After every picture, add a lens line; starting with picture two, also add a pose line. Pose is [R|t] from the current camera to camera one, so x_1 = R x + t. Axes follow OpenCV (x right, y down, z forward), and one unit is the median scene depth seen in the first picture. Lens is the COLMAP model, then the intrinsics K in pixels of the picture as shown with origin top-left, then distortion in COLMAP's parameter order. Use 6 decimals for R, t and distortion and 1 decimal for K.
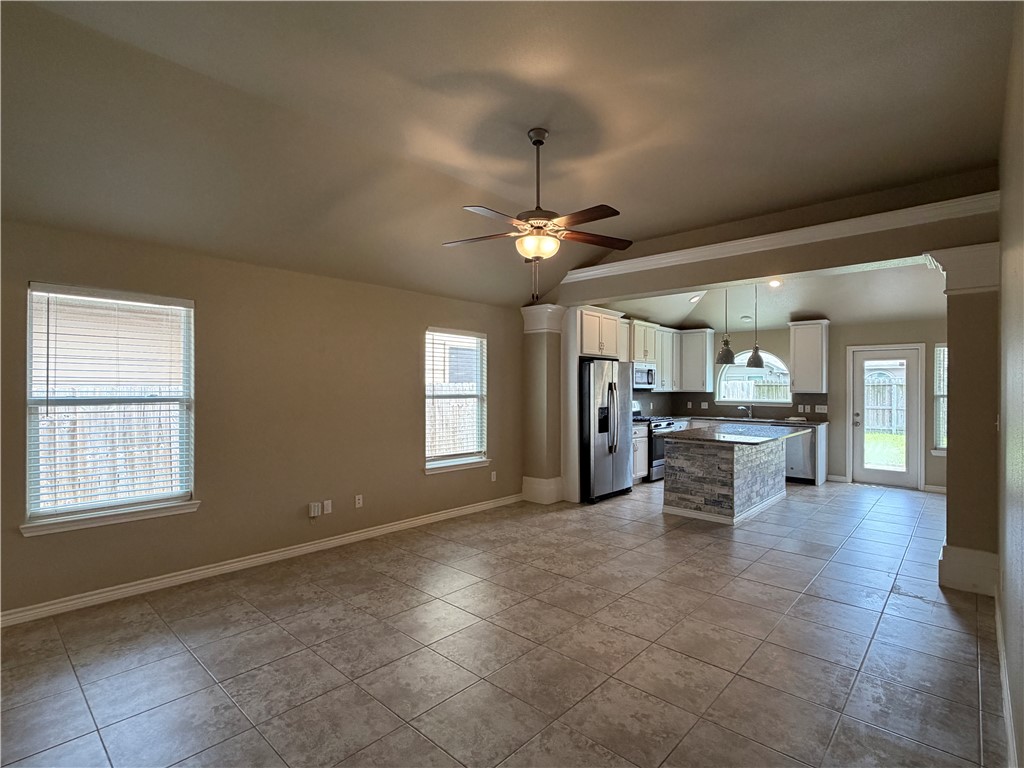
lens RADIAL K [[504.5, 0, 508.7], [0, 504.5, 386.9], [0, 0, 1]] dist [-0.005345, 0.002763]
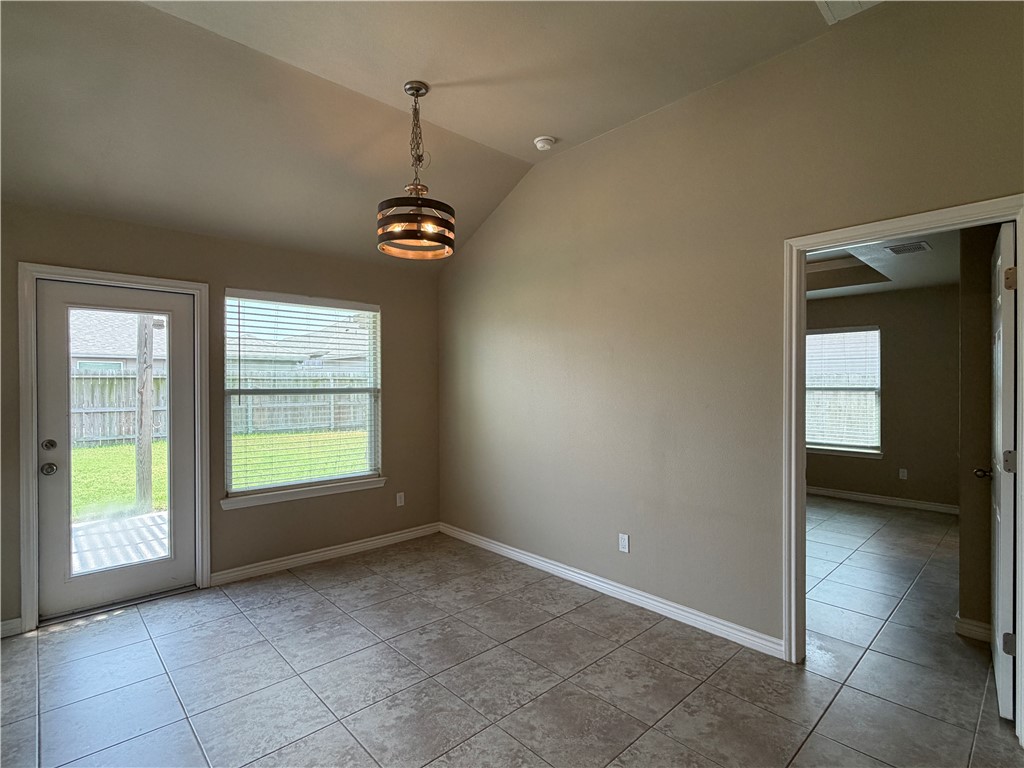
lens RADIAL K [[504.5, 0, 515.5], [0, 504.5, 384.6], [0, 0, 1]] dist [-0.005345, 0.002763]
pose [[0.071036, -0.005763, 0.997457, 0.392267], [0.003708, 0.999978, 0.005513, 0.010090], [-0.997467, 0.003307, 0.071055, 0.727090]]
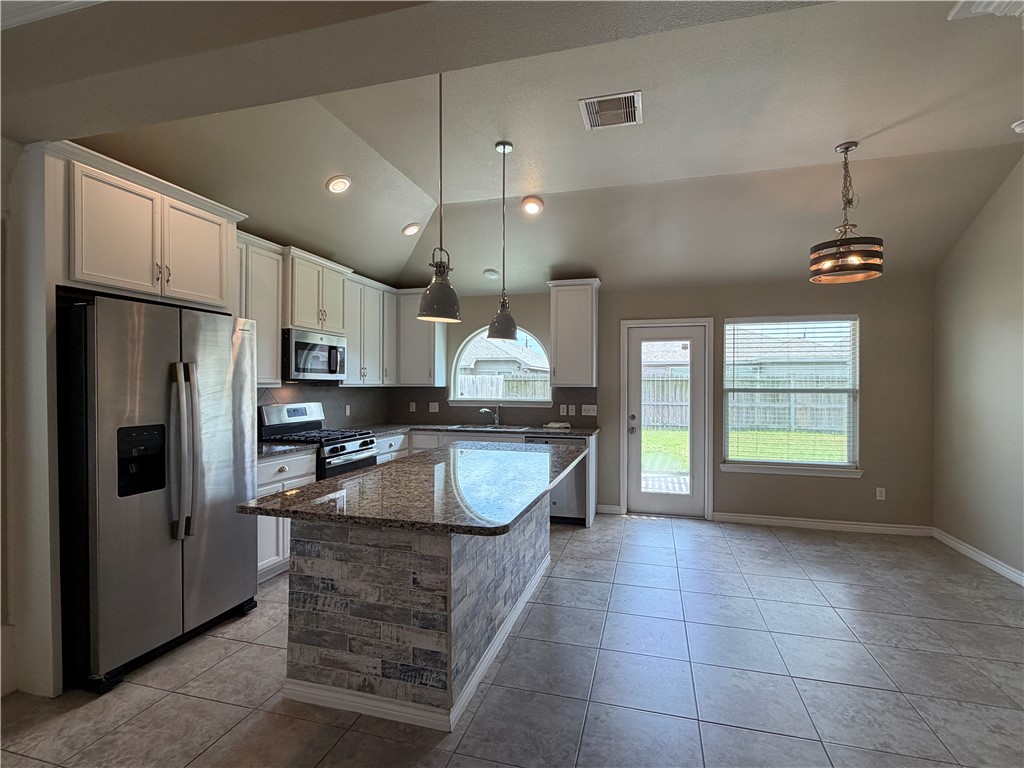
lens RADIAL K [[504.5, 0, 510.3], [0, 504.5, 388.0], [0, 0, 1]] dist [-0.005345, 0.002763]
pose [[0.893630, -0.005006, 0.448776, 0.259200], [0.001704, 0.999968, 0.007760, 0.009677], [-0.448801, -0.006169, 0.893610, 0.523124]]
